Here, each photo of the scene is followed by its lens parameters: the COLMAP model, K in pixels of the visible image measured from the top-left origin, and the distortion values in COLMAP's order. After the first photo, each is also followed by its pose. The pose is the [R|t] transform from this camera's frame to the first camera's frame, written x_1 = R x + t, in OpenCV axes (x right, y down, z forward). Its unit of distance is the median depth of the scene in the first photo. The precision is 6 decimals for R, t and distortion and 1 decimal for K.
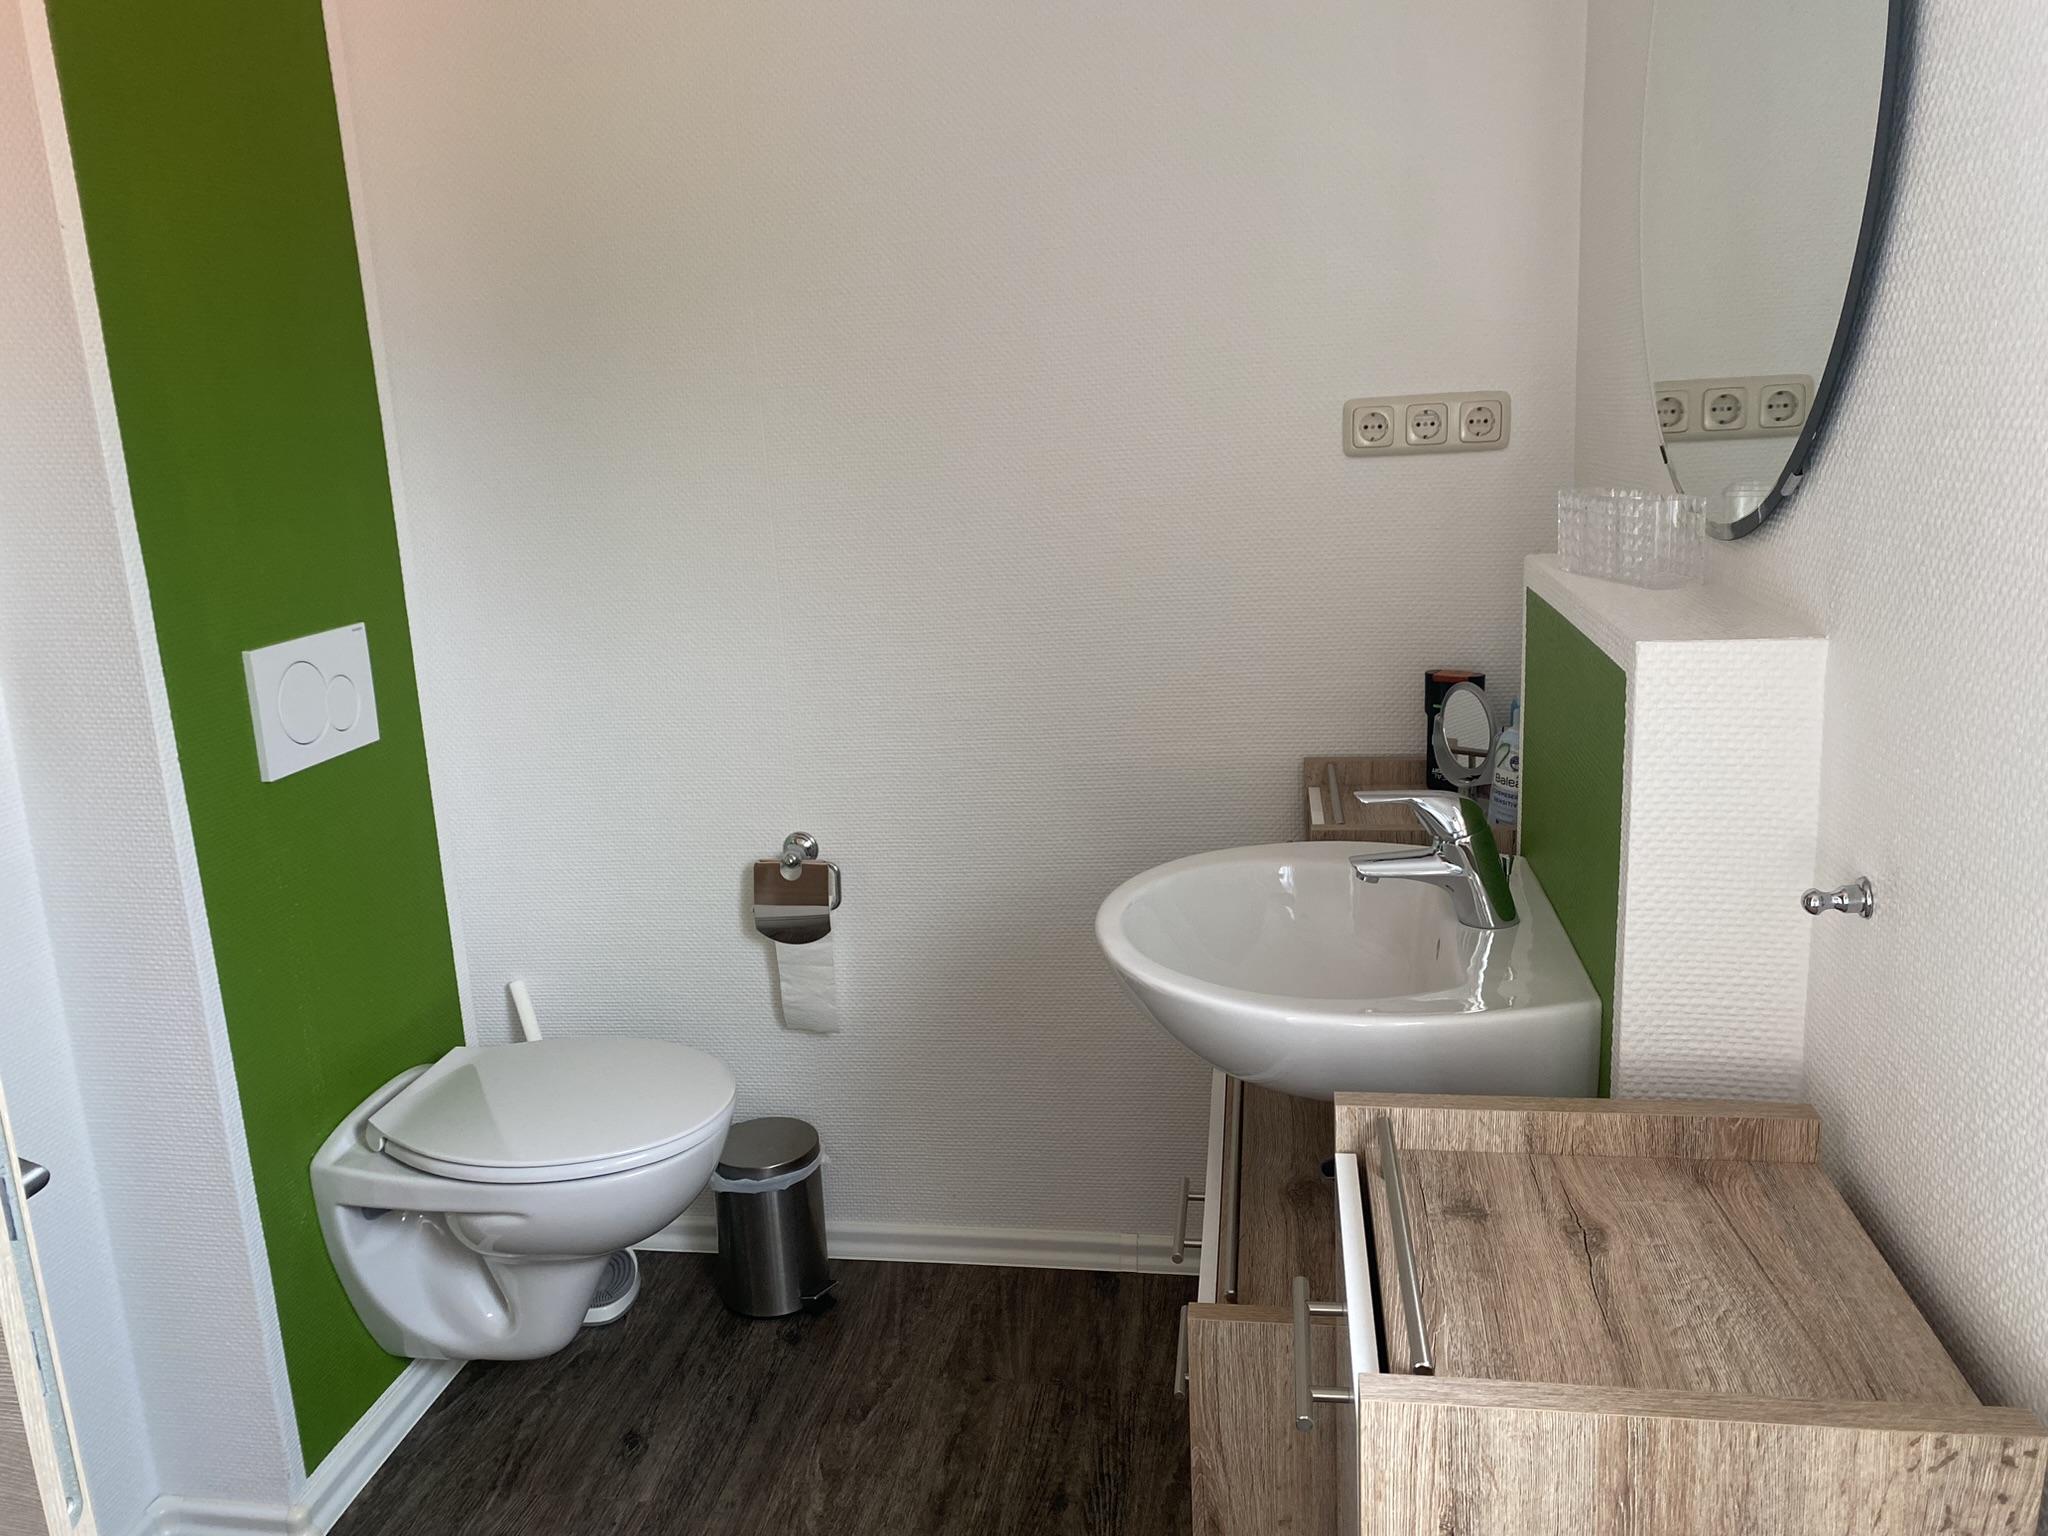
lens RADIAL K [[1547.7, 0, 1024.0], [0, 1547.7, 768.0], [0, 0, 1]] dist [0.229087, -0.001939]
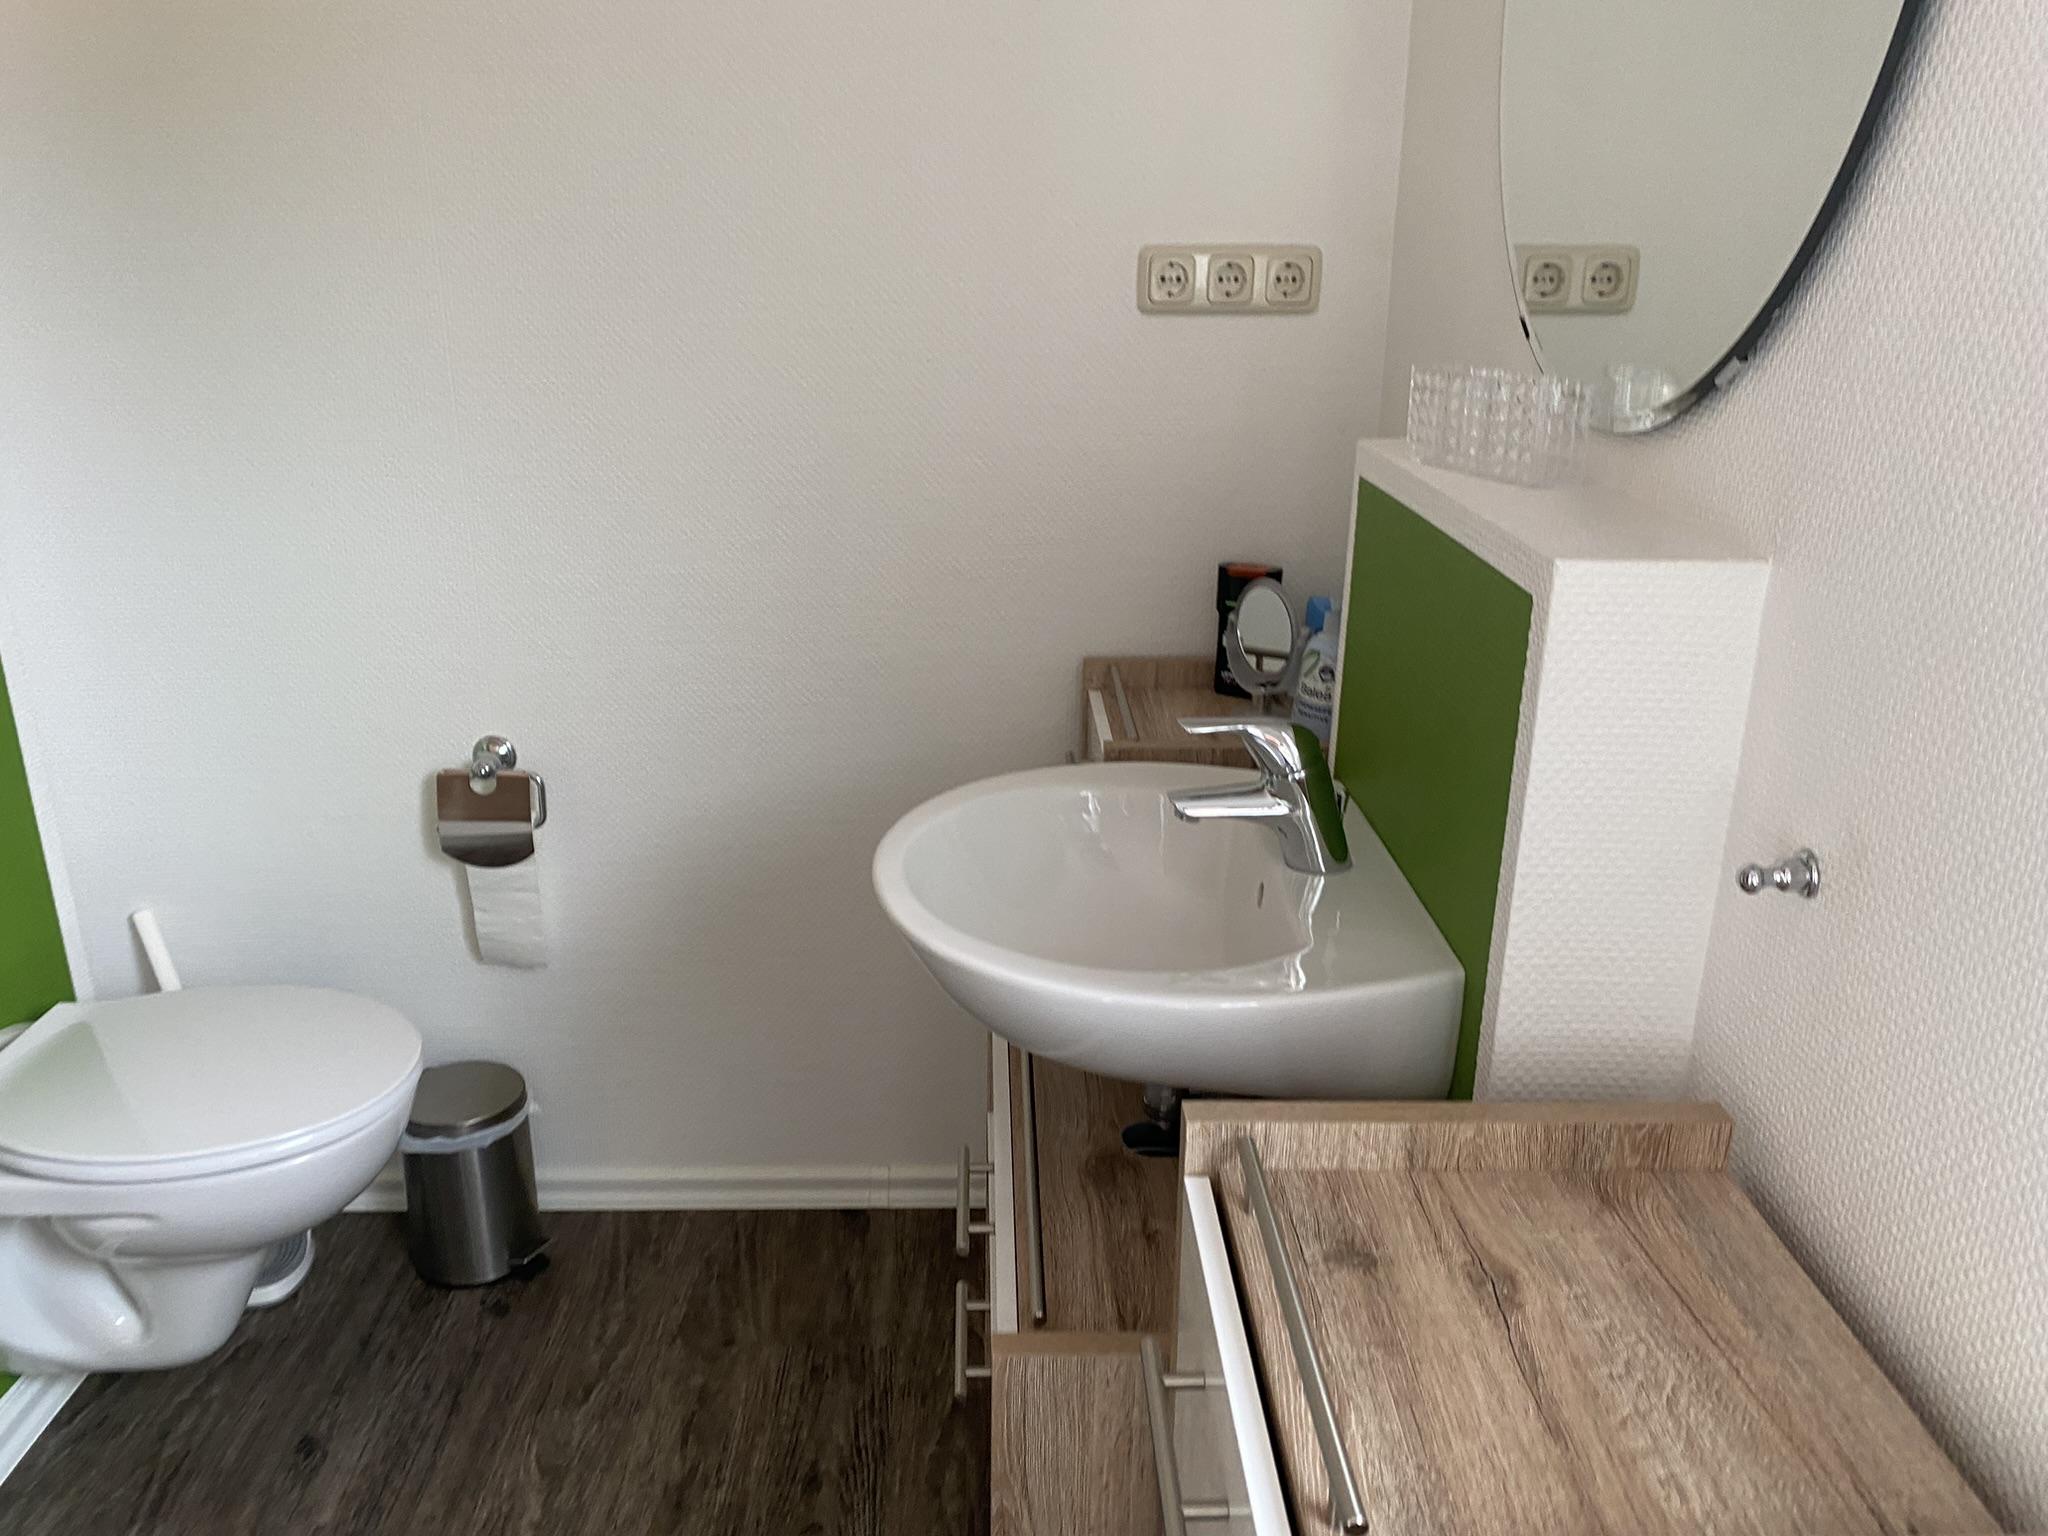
lens RADIAL K [[1548.8, 0, 981.7], [0, 1548.8, 772.4], [0, 0, 1]] dist [0.120762, -0.007507]
pose [[0.987099, -0.009991, 0.159796, -0.022661], [-0.005079, 0.995595, 0.093622, -0.026994], [-0.160028, -0.093226, 0.982700, 0.147025]]
